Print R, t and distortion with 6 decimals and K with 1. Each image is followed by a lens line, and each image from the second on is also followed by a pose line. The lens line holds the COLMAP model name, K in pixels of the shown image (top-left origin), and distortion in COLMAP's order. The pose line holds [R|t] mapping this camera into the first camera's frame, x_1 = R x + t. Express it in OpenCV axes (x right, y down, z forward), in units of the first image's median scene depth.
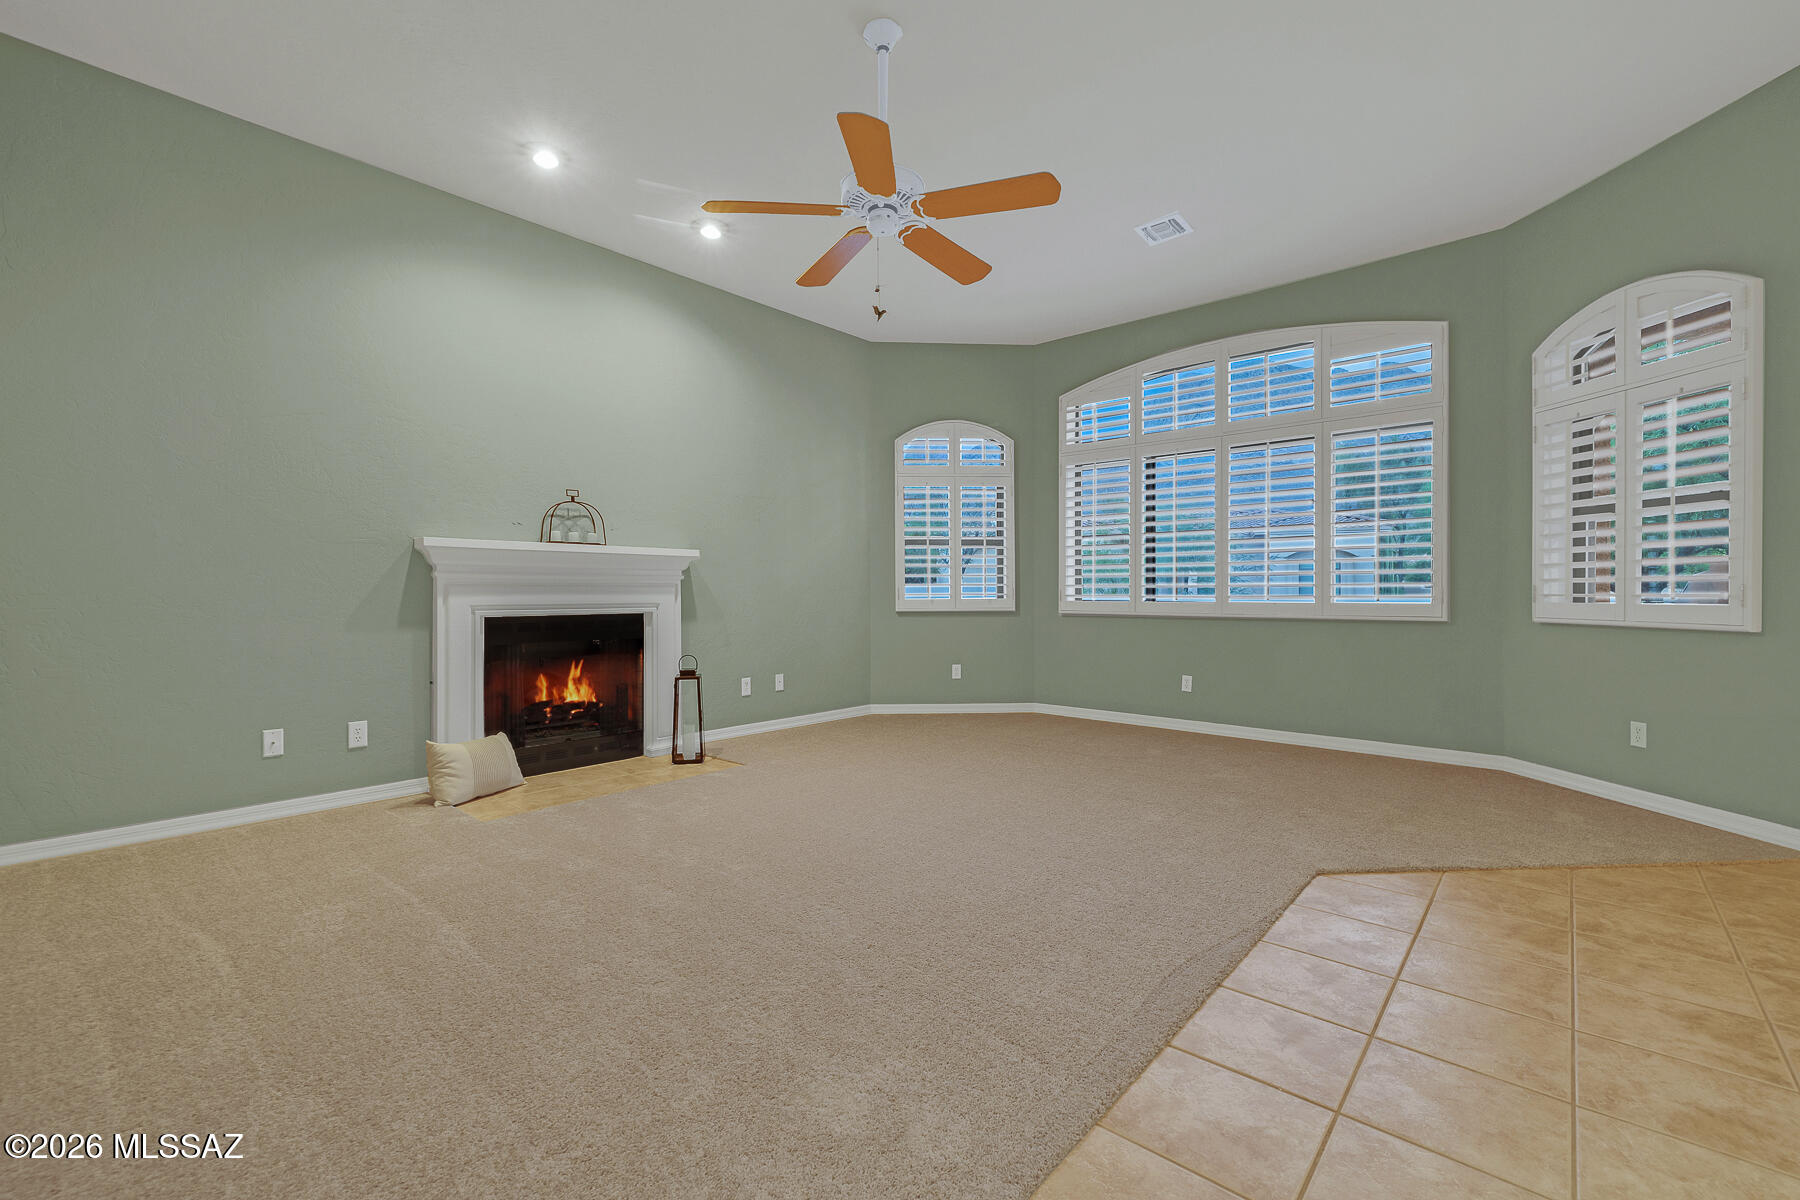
lens RADIAL K [[760.7, 0, 886.7], [0, 760.7, 593.3], [0, 0, 1]] dist [-0.001661, 0.001218]
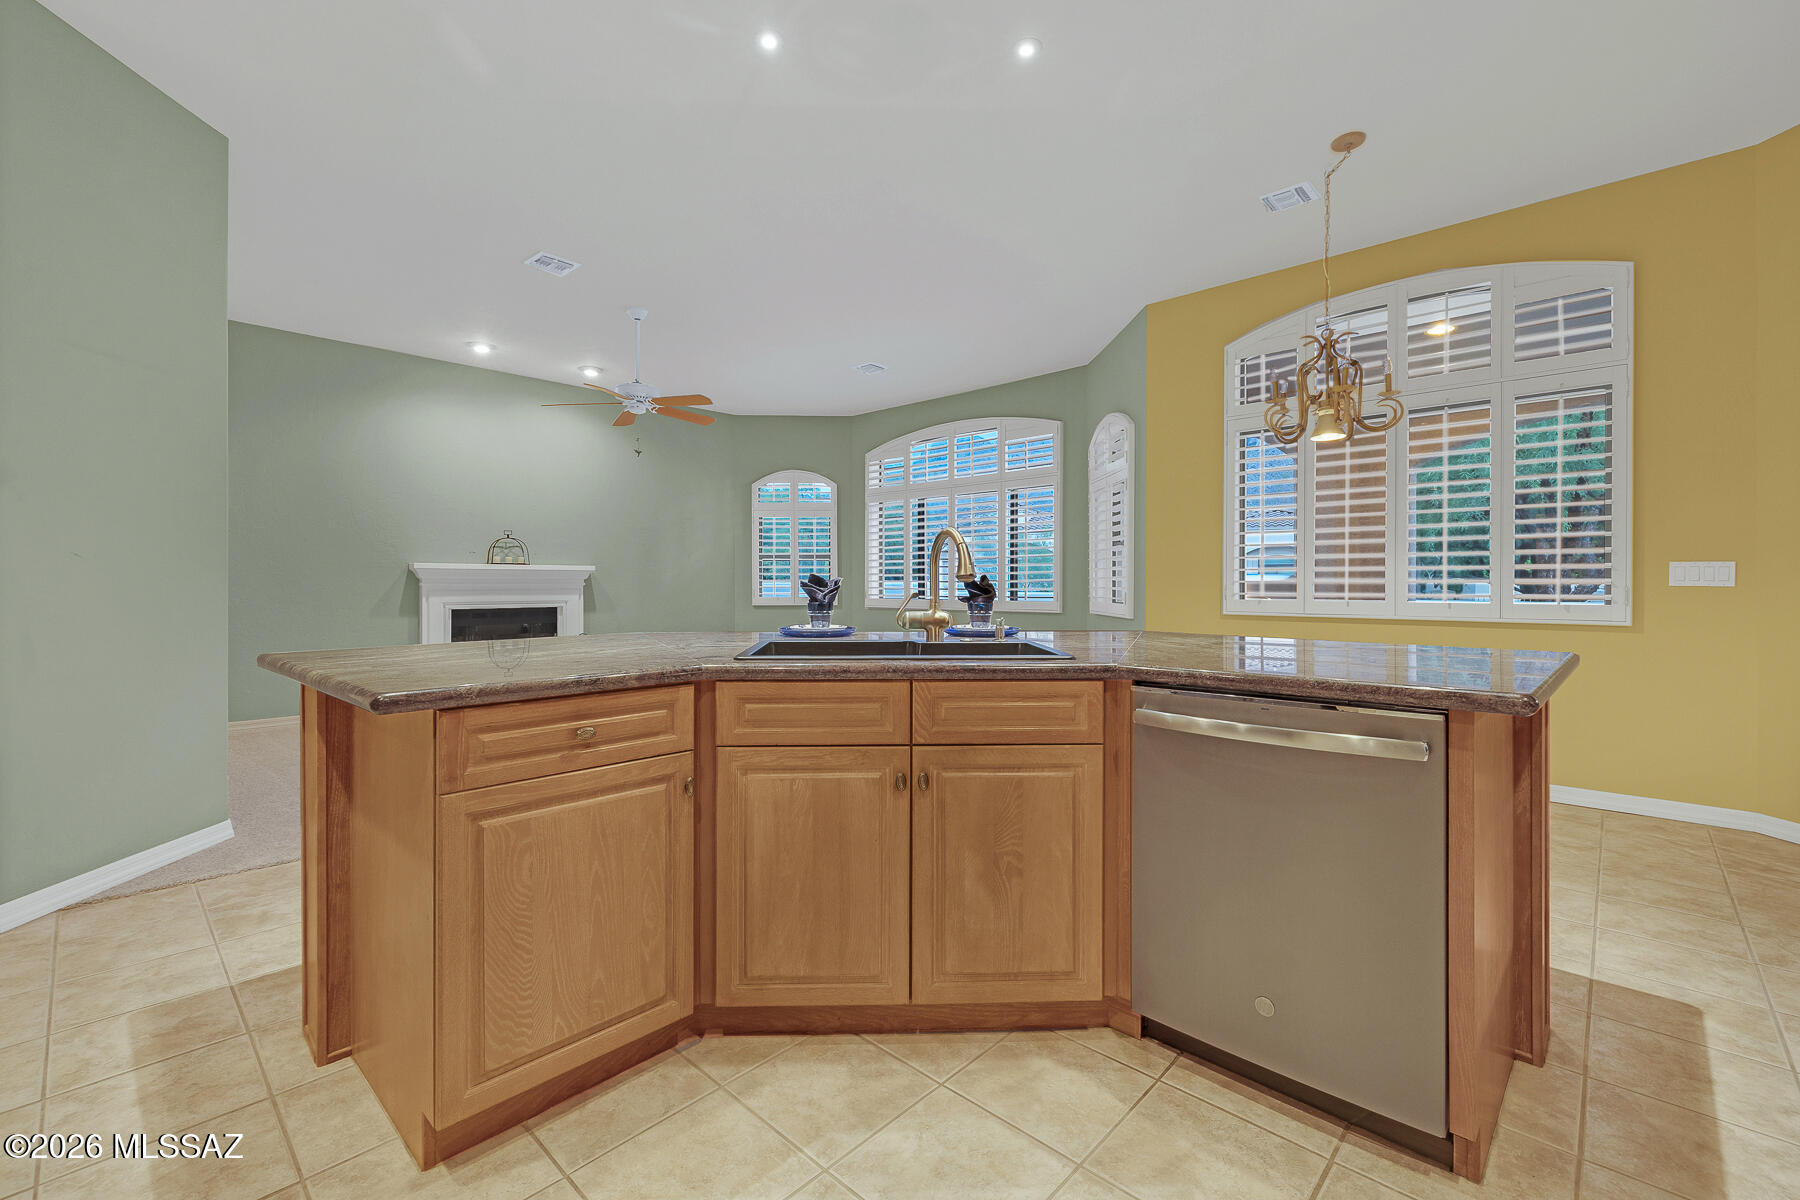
lens RADIAL K [[760.7, 0, 887.2], [0, 760.7, 593.3], [0, 0, 1]] dist [-0.001661, 0.001218]
pose [[0.999553, 0.001272, -0.029869, 0.429439], [-0.000983, 0.999952, 0.009702, -0.019109], [0.029880, -0.009669, 0.999507, -0.575465]]
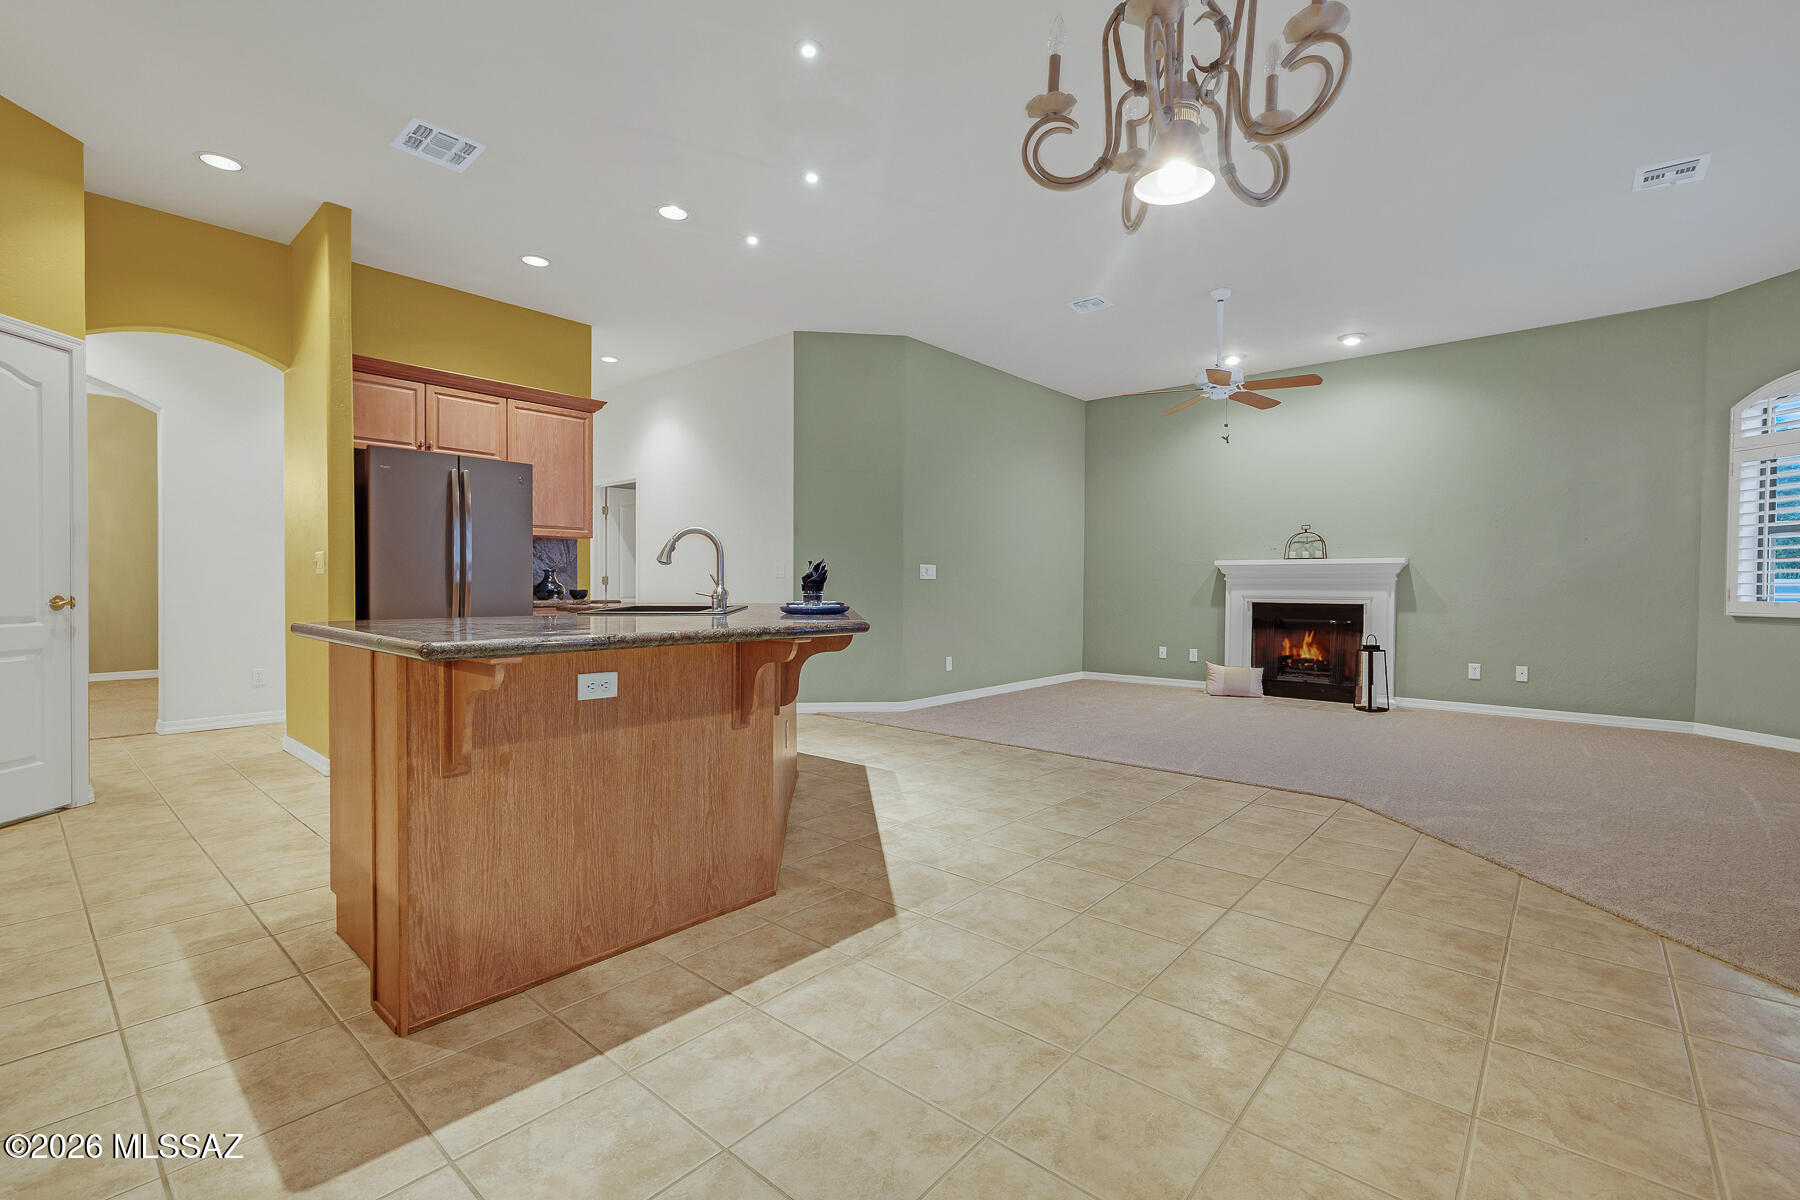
lens RADIAL K [[784.4, 0, 903.7], [0, 784.4, 603.2], [0, 0, 1]] dist [0.004765, -0.000849]
pose [[0.026161, 0.024835, -0.999349, 1.195452], [-0.007165, 0.999670, 0.024655, -0.006464], [0.999632, 0.006516, 0.026330, 0.108072]]
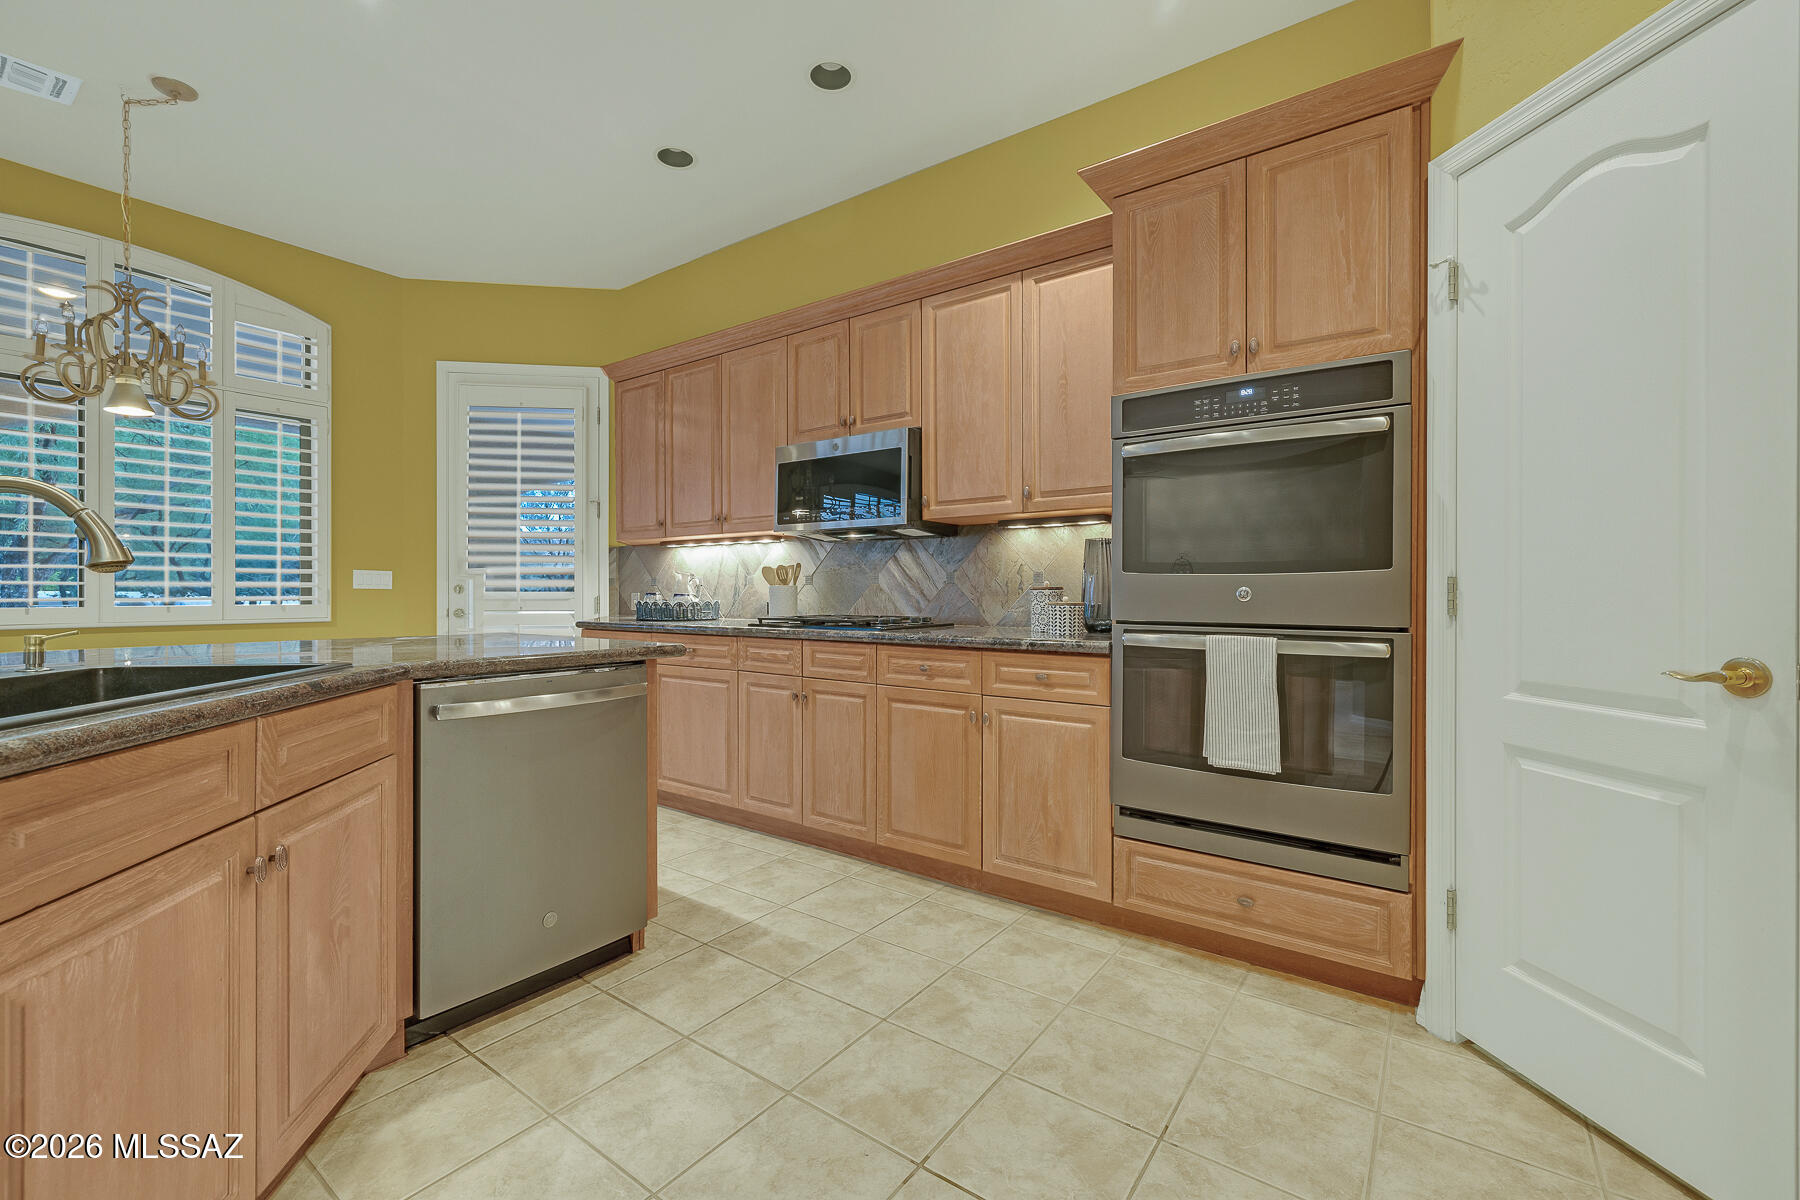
lens RADIAL K [[760.7, 0, 889.7], [0, 760.7, 589.2], [0, 0, 1]] dist [-0.001661, 0.001218]
pose [[-0.098294, 0.002635, 0.995154, 0.131508], [0.000904, 0.999996, -0.002558, -0.014690], [-0.995157, 0.000648, -0.098296, -0.370549]]
